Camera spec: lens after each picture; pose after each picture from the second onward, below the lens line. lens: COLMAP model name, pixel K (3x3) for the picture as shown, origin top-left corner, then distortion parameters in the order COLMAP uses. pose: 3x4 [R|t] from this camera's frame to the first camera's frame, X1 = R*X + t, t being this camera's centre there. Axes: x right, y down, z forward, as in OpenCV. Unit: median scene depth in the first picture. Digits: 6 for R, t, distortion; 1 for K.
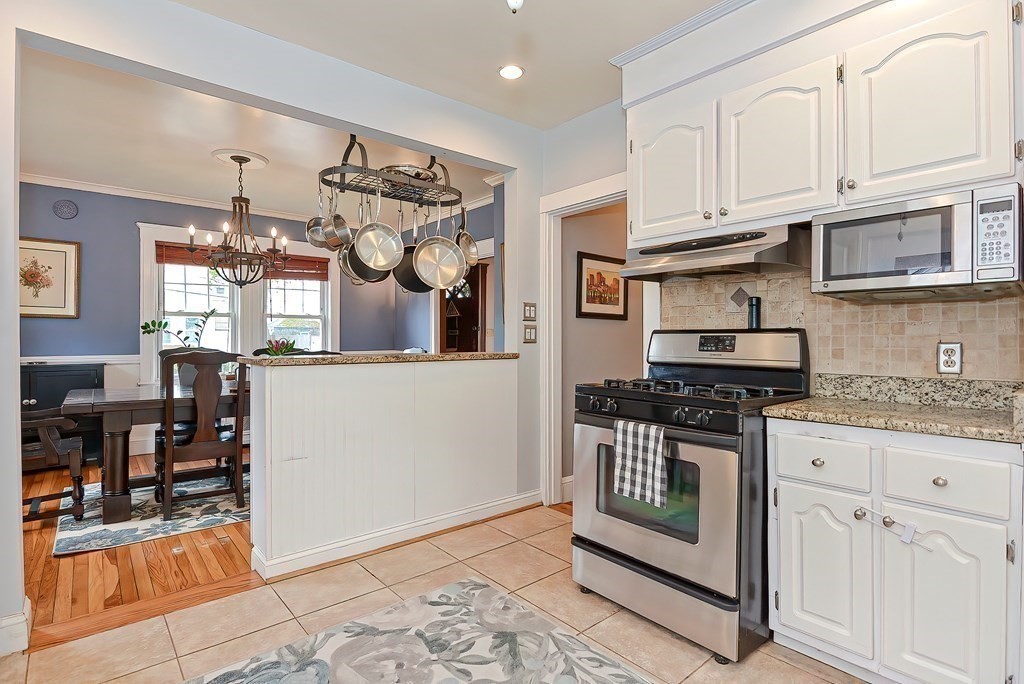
lens RADIAL K [[509.9, 0, 513.6], [0, 509.9, 335.9], [0, 0, 1]] dist [0.004564, -0.011388]
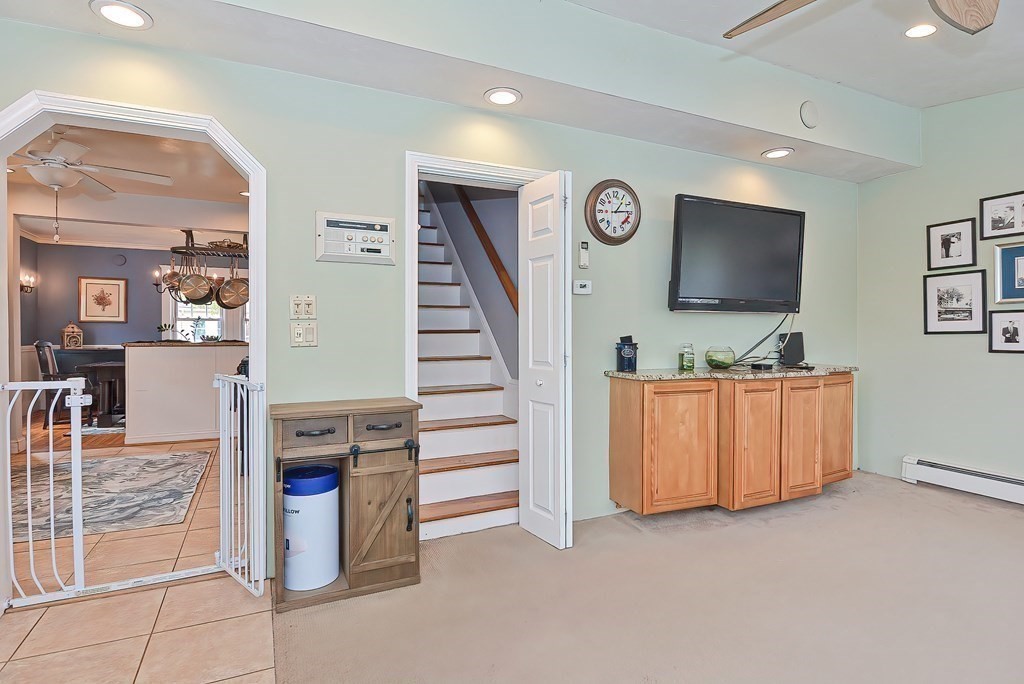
lens RADIAL K [[524.6, 0, 512.0], [0, 524.6, 342.0], [0, 0, 1]] dist [-0.001862, -0.001202]
pose [[0.963817, 0.003908, -0.266537, 1.678057], [-0.001780, 0.999965, 0.008226, 0.025191], [0.266560, -0.007454, 0.963790, -0.692614]]
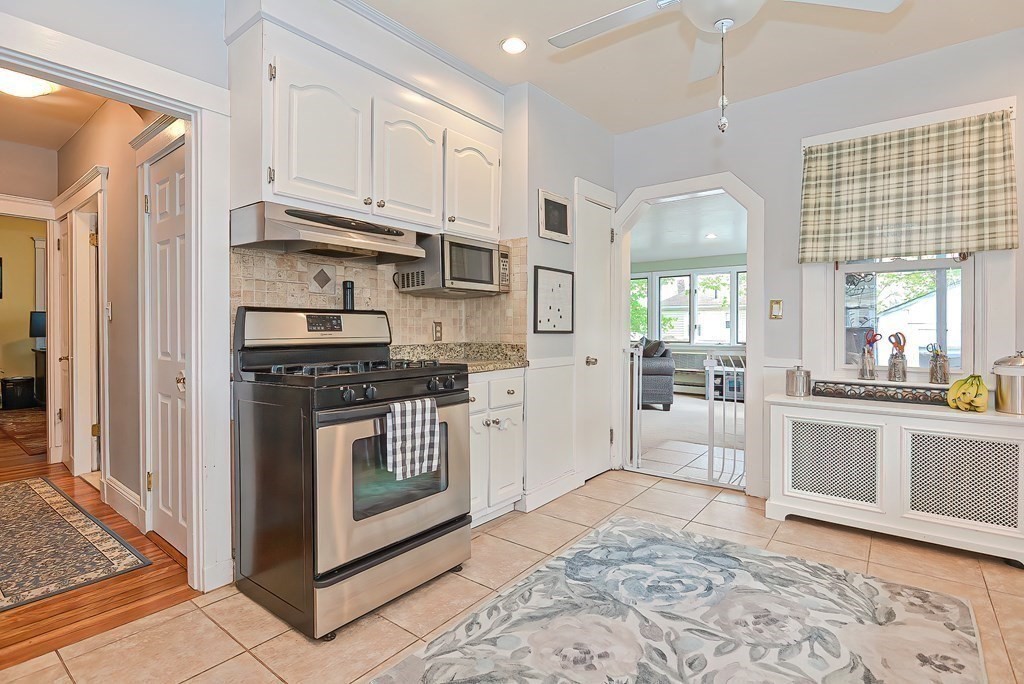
lens RADIAL K [[500.8, 0, 509.9], [0, 500.8, 327.1], [0, 0, 1]] dist [0.004117, -0.010818]
pose [[-0.199191, -0.000275, 0.979961, -0.666406], [-0.002541, 0.999997, -0.000236, 0.022791], [-0.979957, -0.002538, -0.199191, 0.881153]]
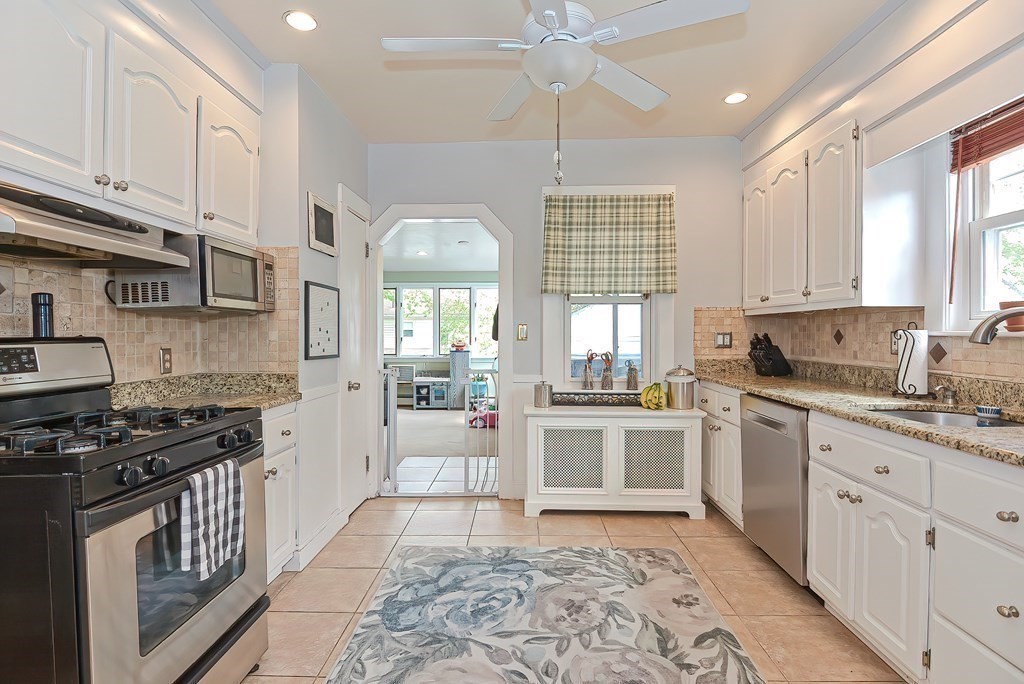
lens RADIAL K [[509.9, 0, 513.6], [0, 509.9, 335.9], [0, 0, 1]] dist [0.004564, -0.011388]
pose [[-0.748571, -0.003657, 0.663044, -0.503941], [-0.002427, 0.999993, 0.002775, -0.019690], [-0.663050, 0.000468, -0.748575, 1.105505]]
